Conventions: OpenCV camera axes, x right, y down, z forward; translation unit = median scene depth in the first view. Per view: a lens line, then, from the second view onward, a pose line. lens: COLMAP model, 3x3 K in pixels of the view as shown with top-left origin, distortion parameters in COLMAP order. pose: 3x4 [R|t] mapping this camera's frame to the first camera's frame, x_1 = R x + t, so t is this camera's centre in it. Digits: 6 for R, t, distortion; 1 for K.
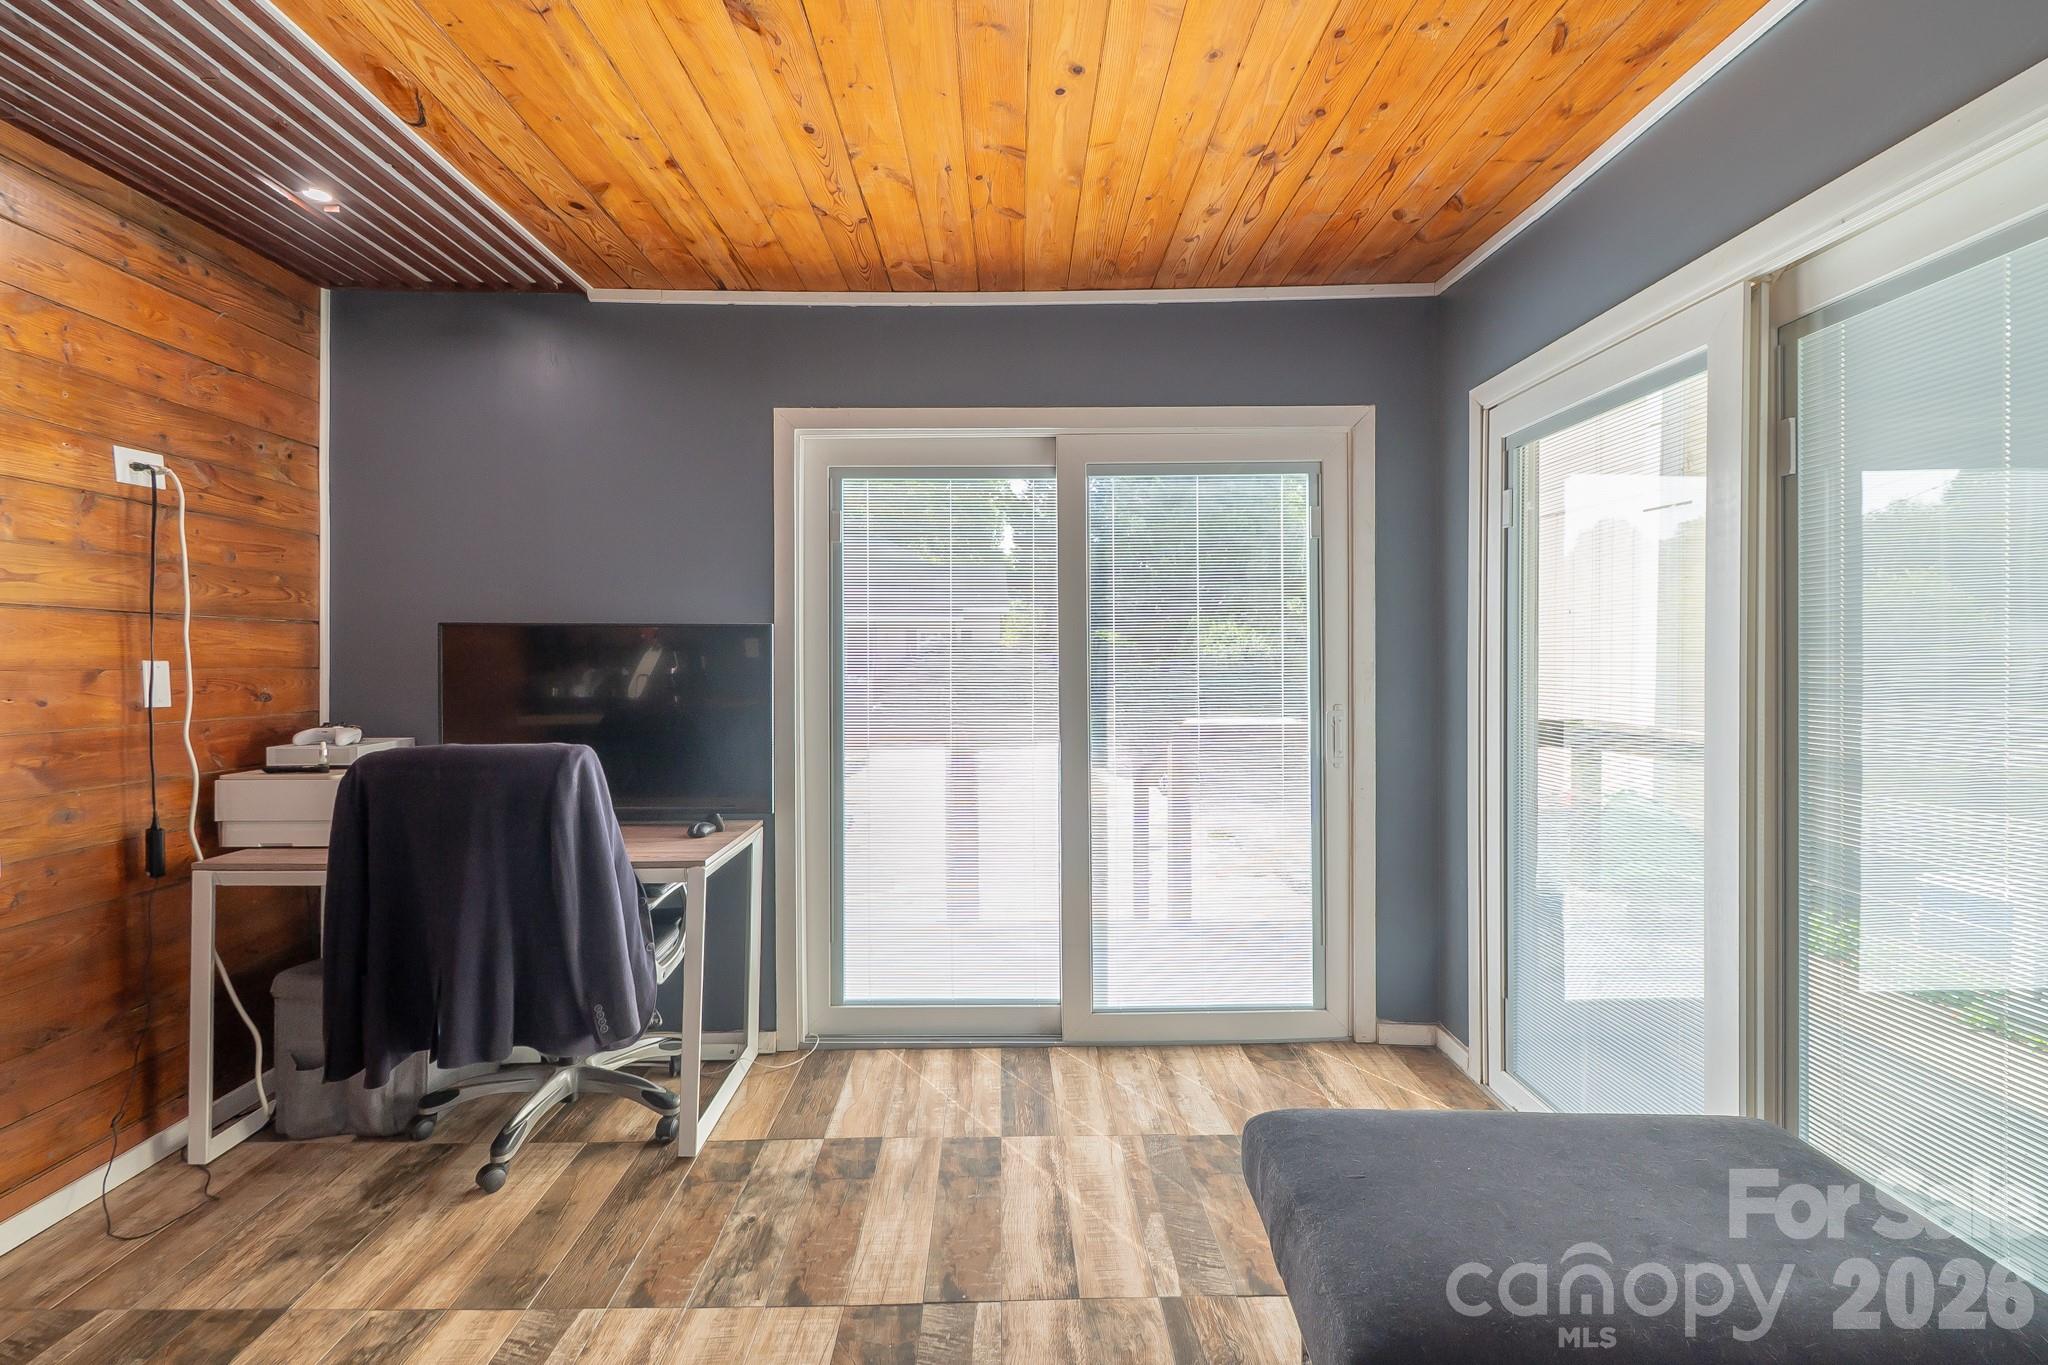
lens RADIAL K [[941.1, 0, 1046.5], [0, 941.1, 676.4], [0, 0, 1]] dist [0.010948, 0.000121]
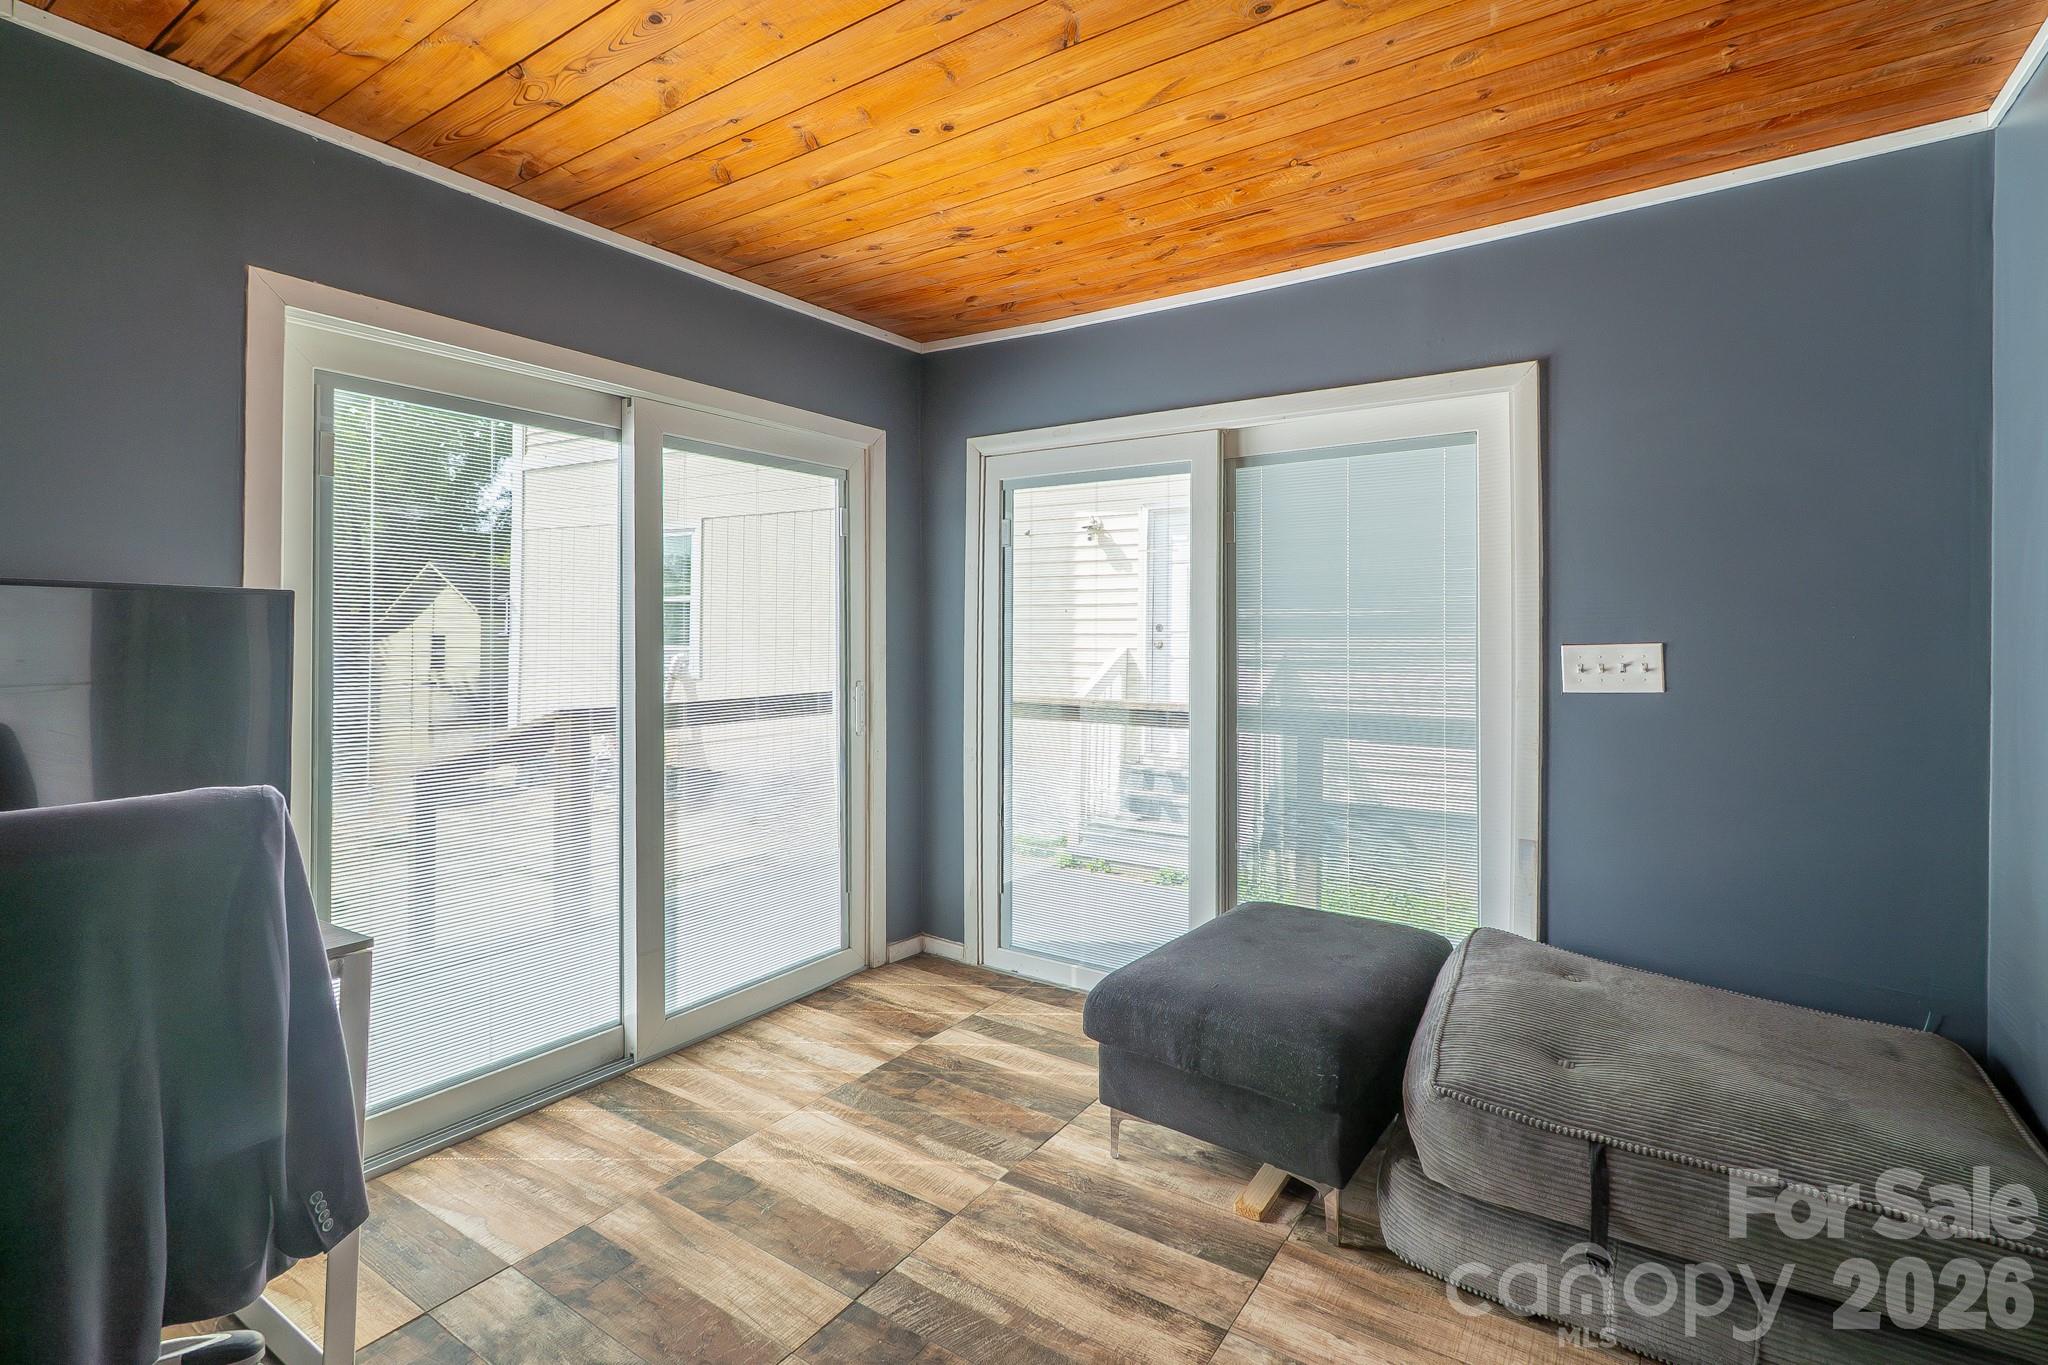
lens RADIAL K [[916.7, 0, 1020.8], [0, 916.7, 640.1], [0, 0, 1]] dist [0.001664, -0.000176]
pose [[0.583551, 0.002366, 0.812073, -0.560988], [0.009400, 0.999909, -0.009667, -0.008945], [-0.812022, 0.013275, 0.583475, 0.204233]]
